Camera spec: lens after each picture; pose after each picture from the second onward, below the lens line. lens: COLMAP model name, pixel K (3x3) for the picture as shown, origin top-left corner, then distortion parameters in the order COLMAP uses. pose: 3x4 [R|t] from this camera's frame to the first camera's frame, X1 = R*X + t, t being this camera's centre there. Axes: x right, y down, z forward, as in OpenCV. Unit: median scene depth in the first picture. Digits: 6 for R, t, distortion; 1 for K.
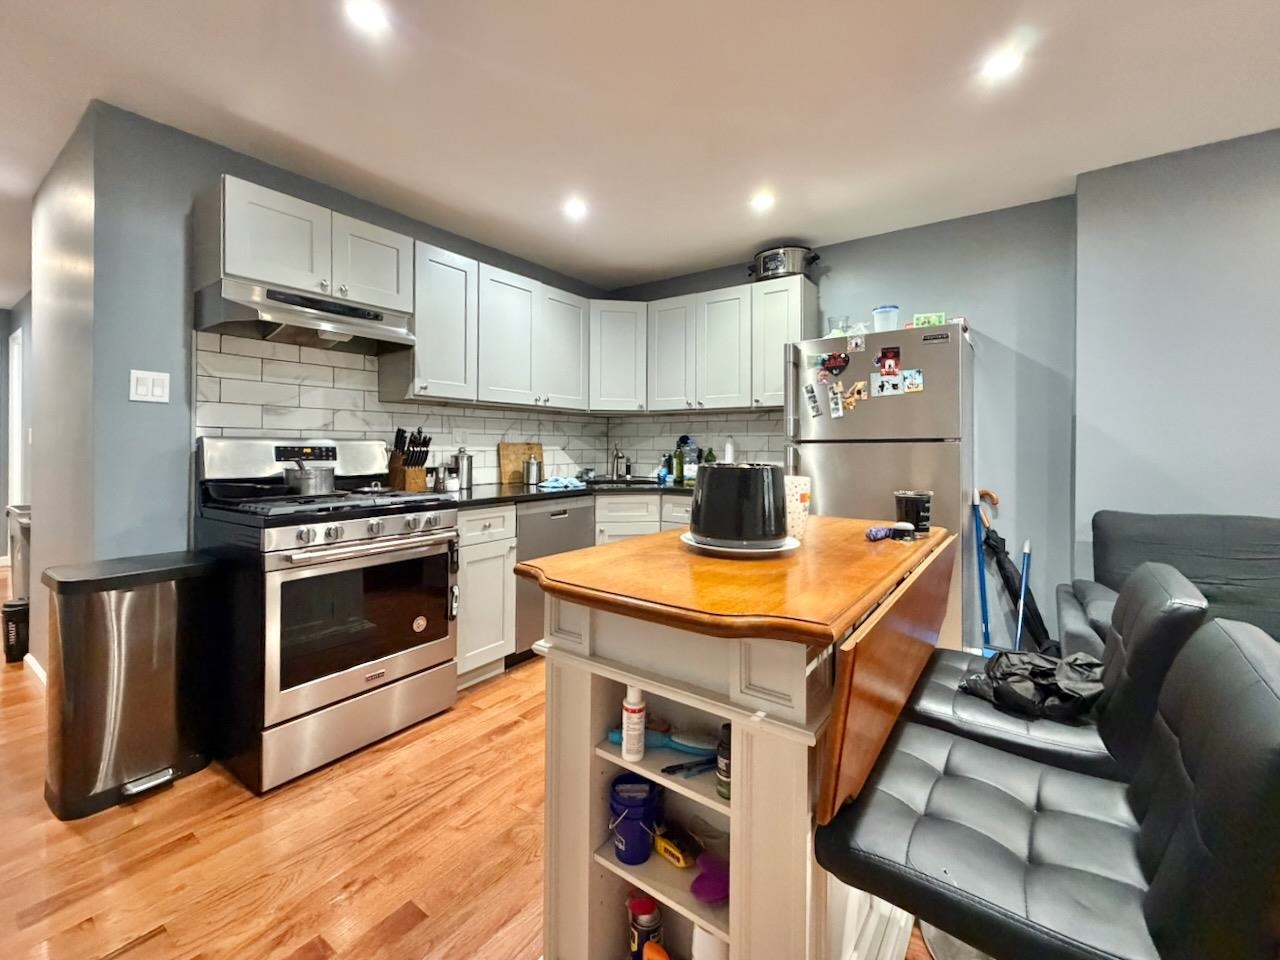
lens RADIAL K [[544.9, 0, 636.7], [0, 544.9, 443.3], [0, 0, 1]] dist [0.000150, -0.000007]
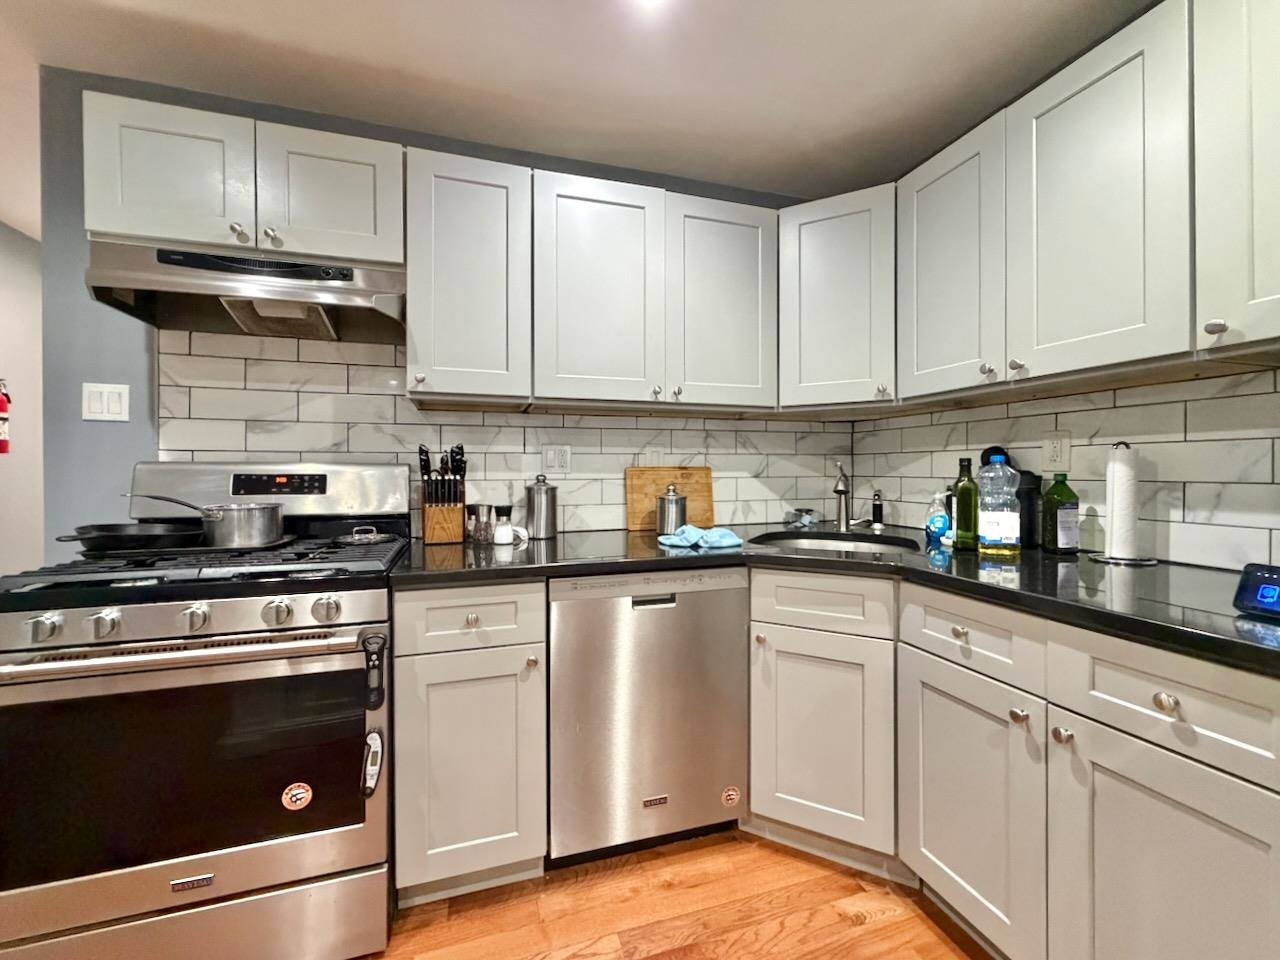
lens RADIAL K [[519.9, 0, 632.4], [0, 519.9, 471.9], [0, 0, 1]] dist [-0.000936, -0.000030]
pose [[0.793712, -0.004914, -0.608274, 0.151581], [0.008791, 0.999956, 0.003393, 0.003773], [0.608230, -0.008041, 0.793720, 0.622266]]
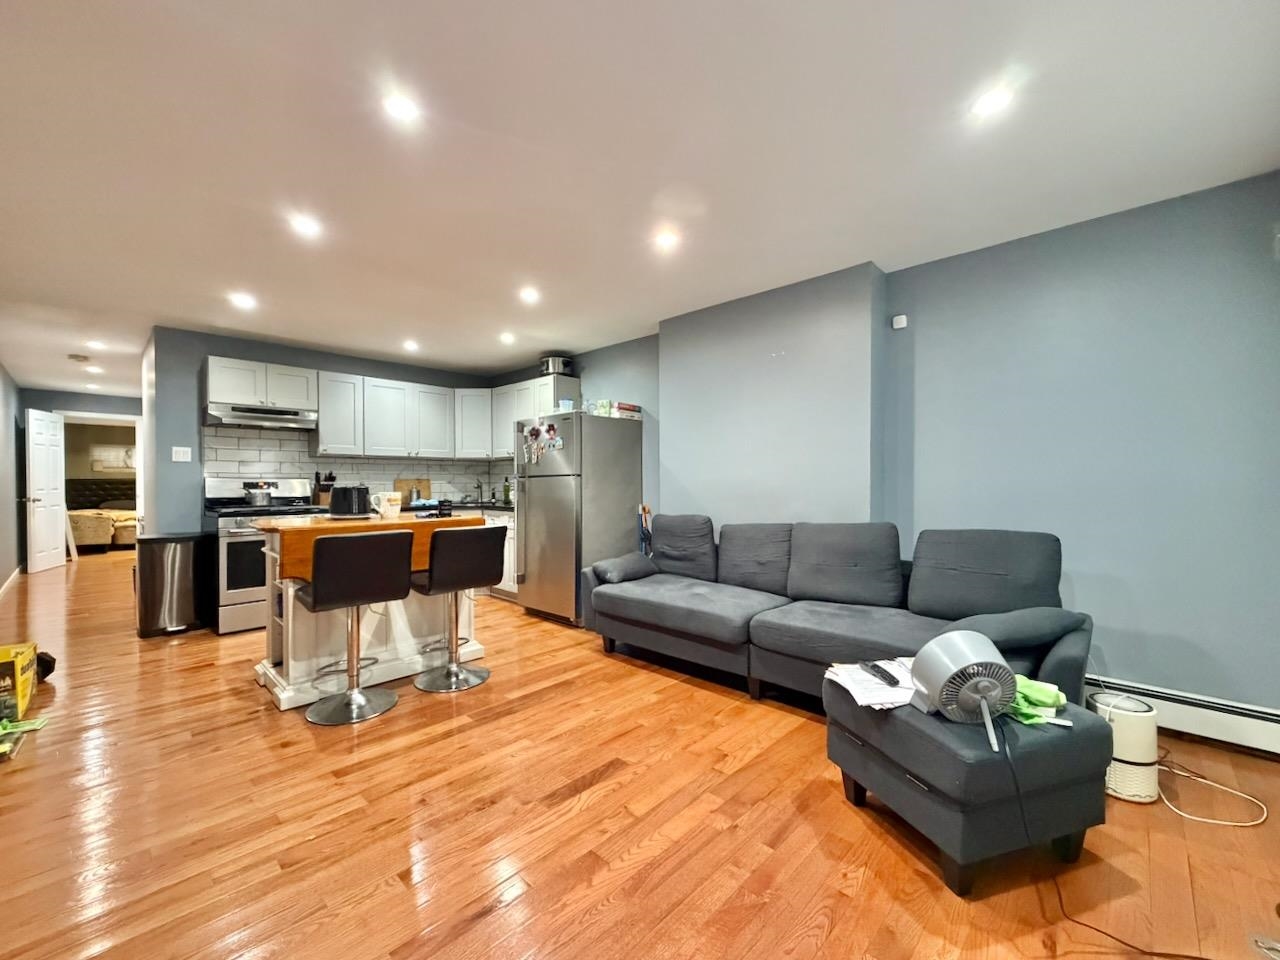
lens RADIAL K [[522.7, 0, 640.0], [0, 522.7, 480.0], [0, 0, 1]] dist [0.000425, 0.000003]
pose [[0.991244, -0.008925, -0.131740, 0.838692], [0.009357, 0.999953, 0.002658, 0.005579], [0.131710, -0.003868, 0.991281, -0.577470]]
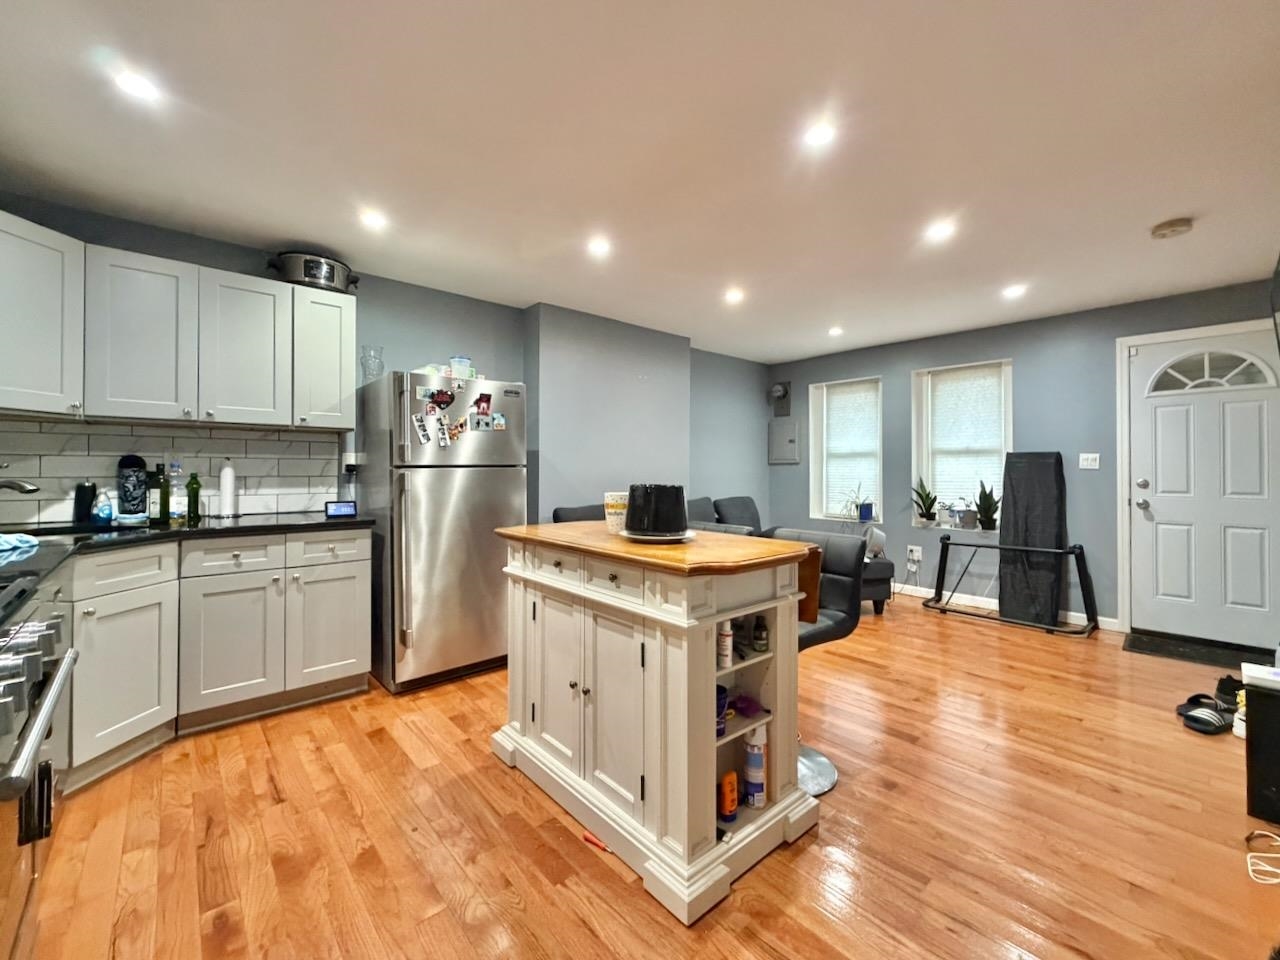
lens RADIAL K [[526.5, 0, 637.8], [0, 526.5, 461.9], [0, 0, 1]] dist [-0.000495, -0.000128]
pose [[0.222564, 0.010376, 0.974863, -0.562665], [-0.006124, 0.999939, -0.009245, -0.005190], [-0.974899, -0.003913, 0.222614, 0.319364]]
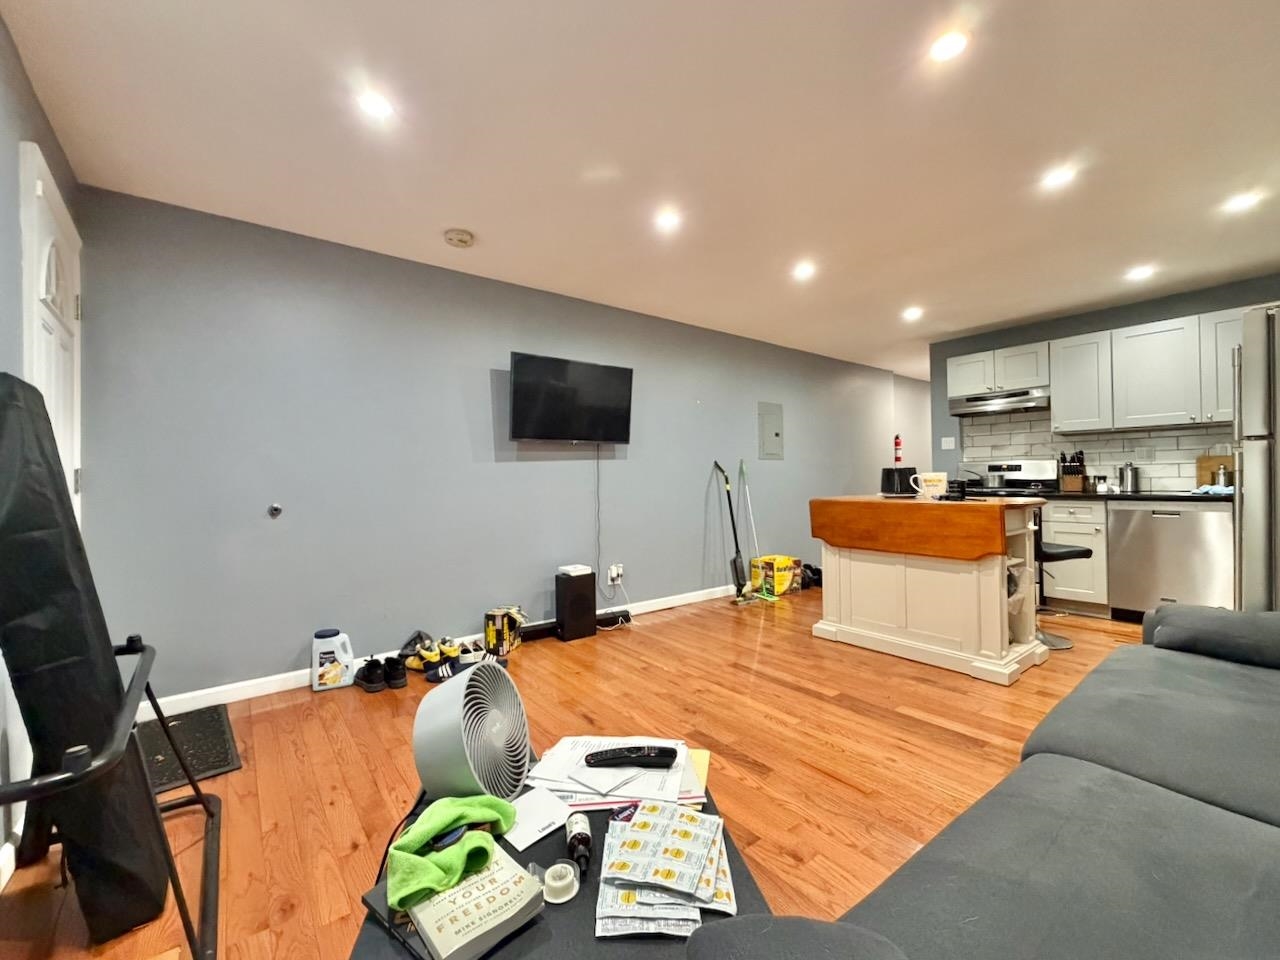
lens RADIAL K [[529.3, 0, 634.0], [0, 529.3, 475.1], [0, 0, 1]] dist [0.000335, 0.000018]
pose [[-0.286905, -0.009771, -0.957909, 1.408361], [0.018162, 0.999713, -0.015637, 0.042056], [0.957787, -0.021884, -0.286645, 0.207465]]
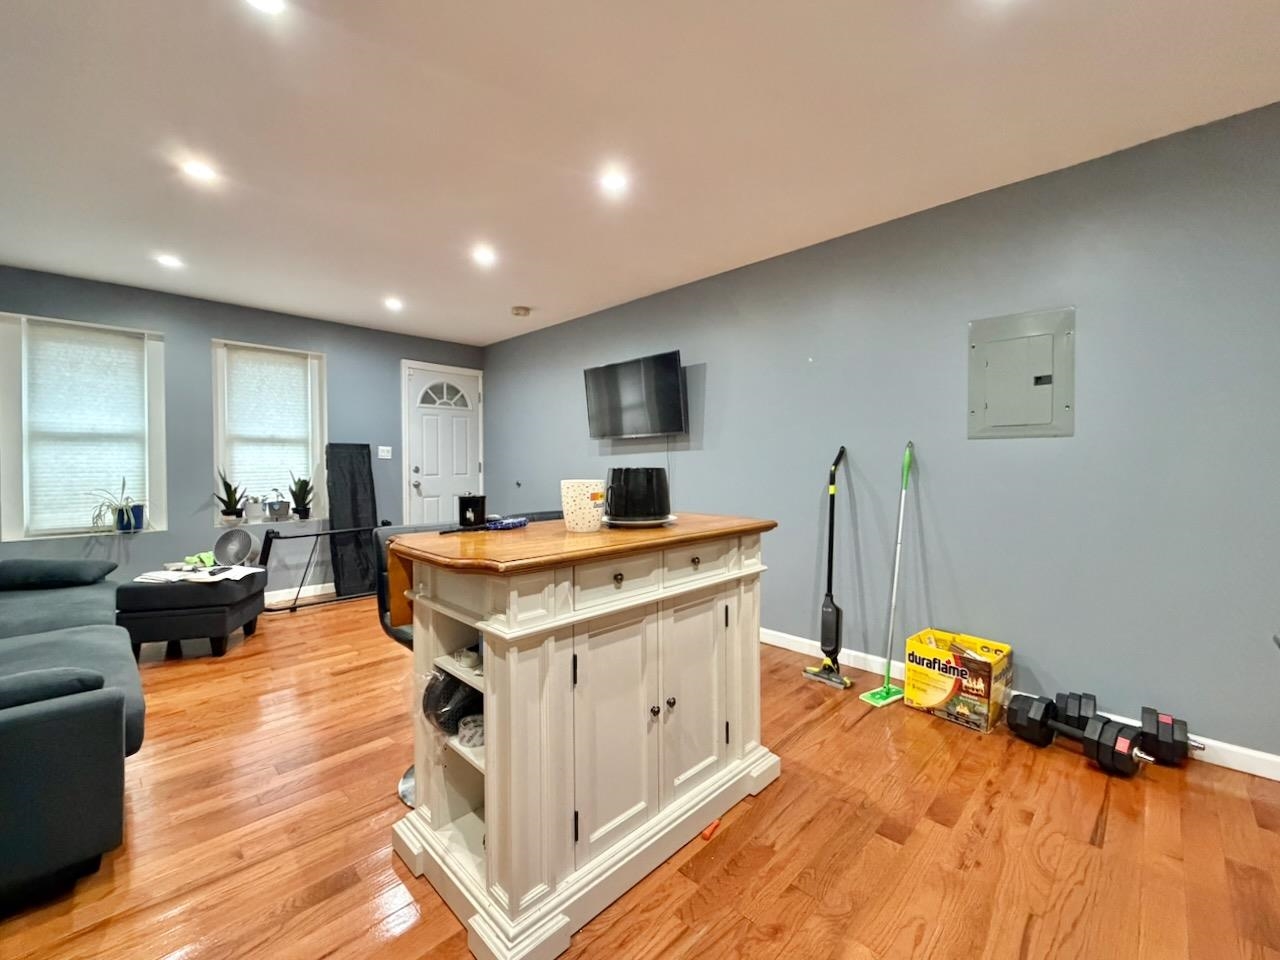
lens RADIAL K [[532.1, 0, 630.0], [0, 532.1, 459.1], [0, 0, 1]] dist [0.000417, -0.000226]
pose [[-0.987125, -0.000341, 0.159952, -0.010782], [-0.002141, 0.999936, -0.011082, 0.012882], [-0.159938, -0.011282, -0.987063, 1.077942]]
